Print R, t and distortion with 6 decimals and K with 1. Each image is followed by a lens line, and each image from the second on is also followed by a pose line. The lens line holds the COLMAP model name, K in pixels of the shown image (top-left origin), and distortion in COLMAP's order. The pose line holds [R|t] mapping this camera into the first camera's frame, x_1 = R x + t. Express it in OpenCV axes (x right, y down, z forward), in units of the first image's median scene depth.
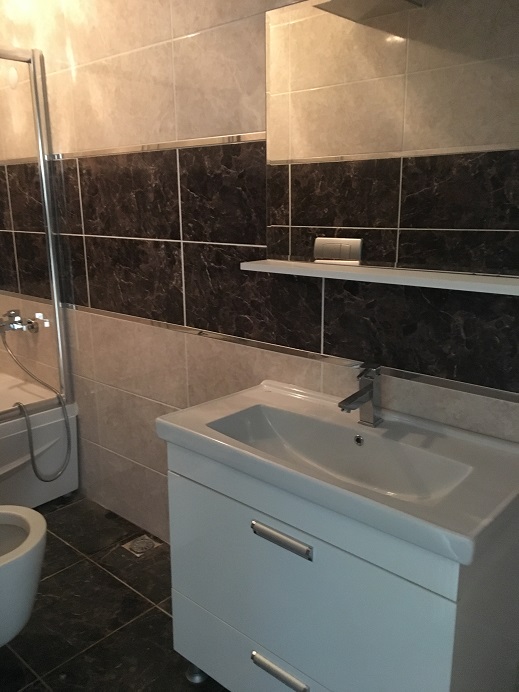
lens RADIAL K [[584.9, 0, 261.4], [0, 584.9, 347.4], [0, 0, 1]] dist [0.003321, -0.011866]
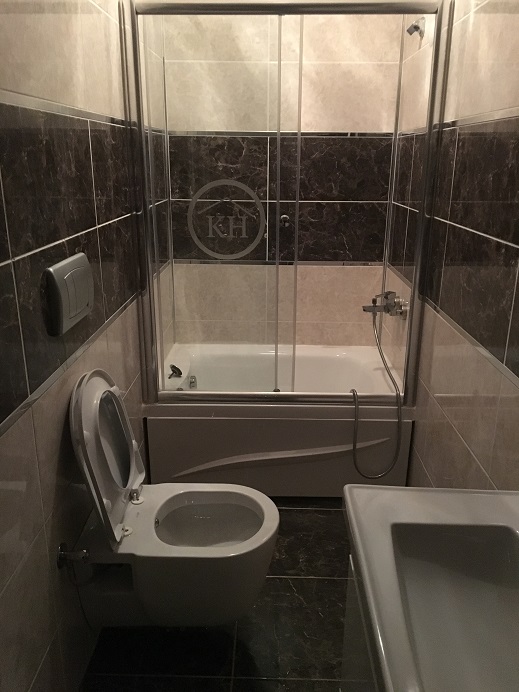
lens RADIAL K [[584.9, 0, 260.0], [0, 584.9, 345.0], [0, 0, 1]] dist [0.003321, -0.011866]
pose [[0.661442, 0.245090, -0.708820, 0.158863], [-0.203413, 0.968298, 0.144994, -0.093613], [0.721885, 0.048278, 0.690327, 0.258788]]
